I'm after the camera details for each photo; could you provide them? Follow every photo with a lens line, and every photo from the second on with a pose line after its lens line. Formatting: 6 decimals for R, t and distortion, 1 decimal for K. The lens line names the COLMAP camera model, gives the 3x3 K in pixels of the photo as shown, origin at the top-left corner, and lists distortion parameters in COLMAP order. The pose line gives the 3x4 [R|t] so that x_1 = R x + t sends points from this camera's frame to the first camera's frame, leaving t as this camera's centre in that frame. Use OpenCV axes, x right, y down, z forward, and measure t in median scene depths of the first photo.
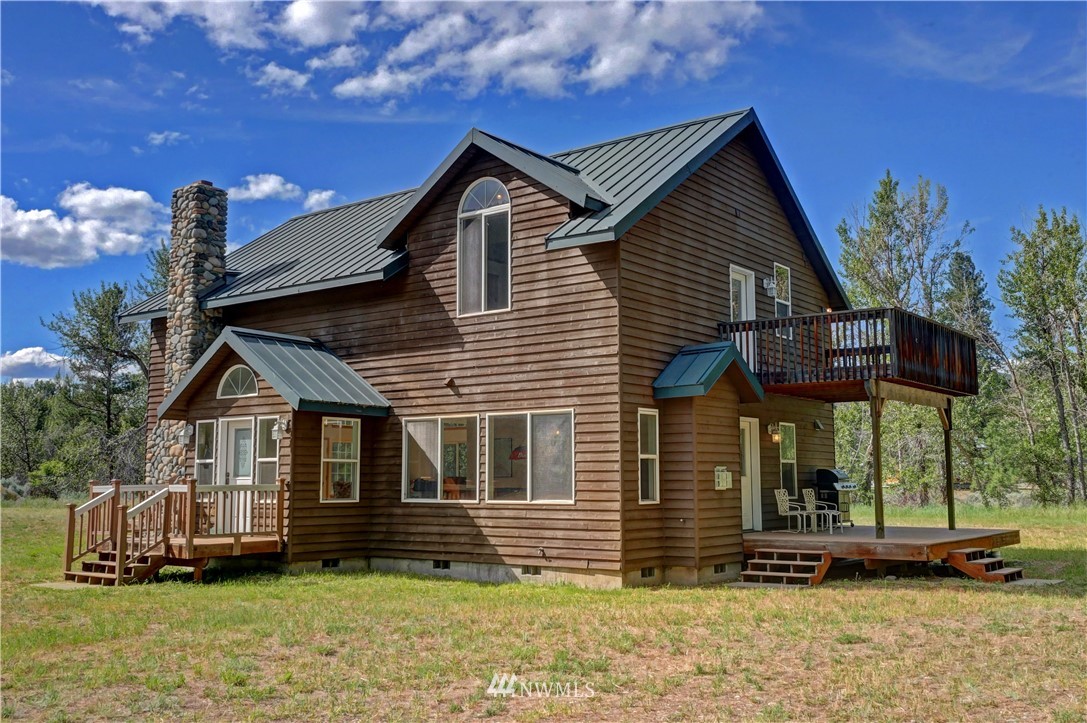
lens RADIAL K [[1028.9, 0, 545.6], [0, 1028.9, 357.9], [0, 0, 1]] dist [-0.007572, -0.003197]
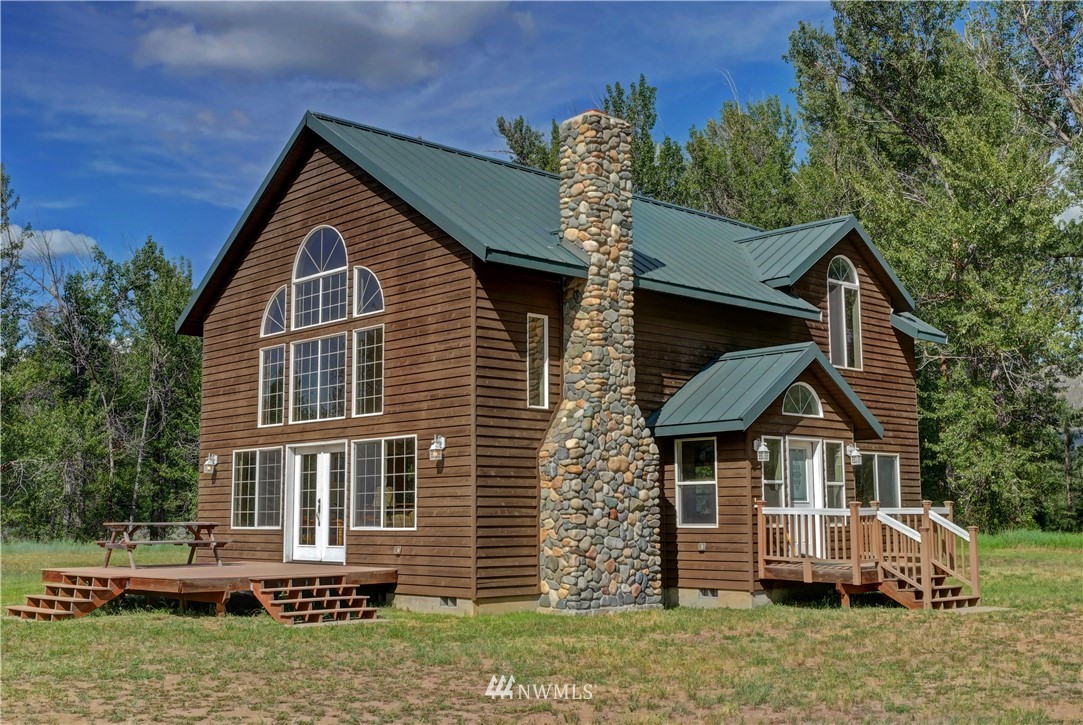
lens RADIAL K [[1219.2, 0, 541.5], [0, 1219.2, 362.5], [0, 0, 1]] dist [-0.015764, -0.006564]
pose [[0.173091, 0.126620, 0.976733, -1.510828], [-0.110724, 0.987917, -0.108448, 0.144066], [-0.978662, -0.089376, 0.185019, 1.076490]]
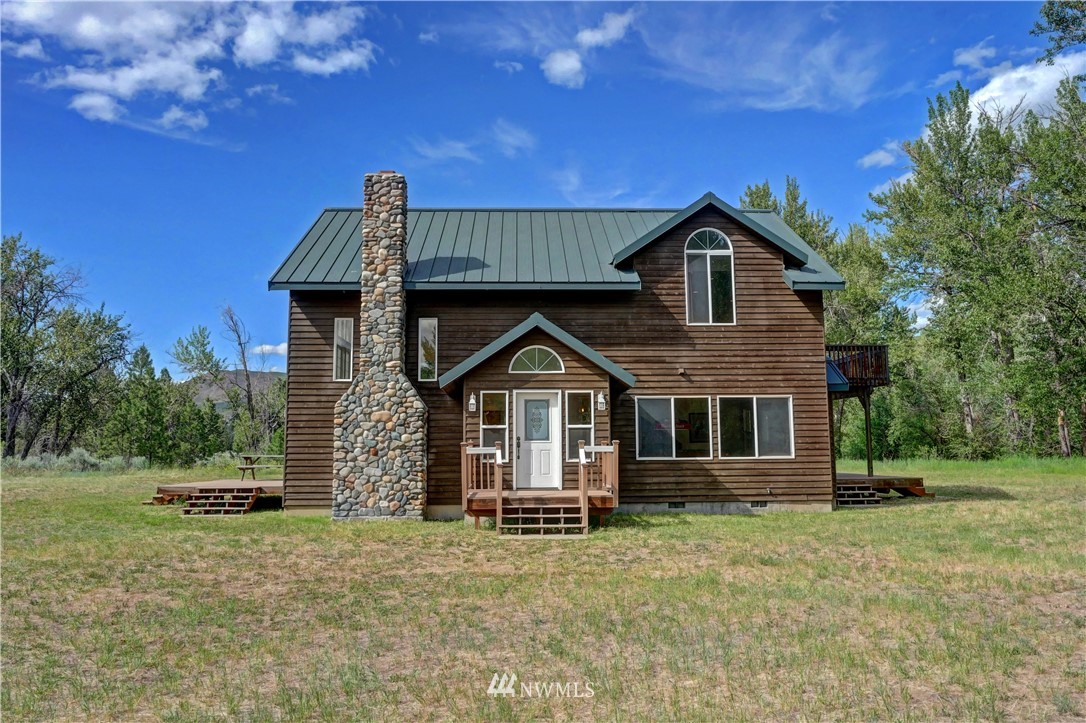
lens RADIAL K [[756.2, 0, 543.0], [0, 756.2, 361.5], [0, 0, 1]] dist [-0.014694, 0.000271]
pose [[0.781409, 0.068992, 0.620193, -0.868745], [-0.069919, 0.997291, -0.022847, 0.046436], [-0.620089, -0.025510, 0.784116, 0.328591]]
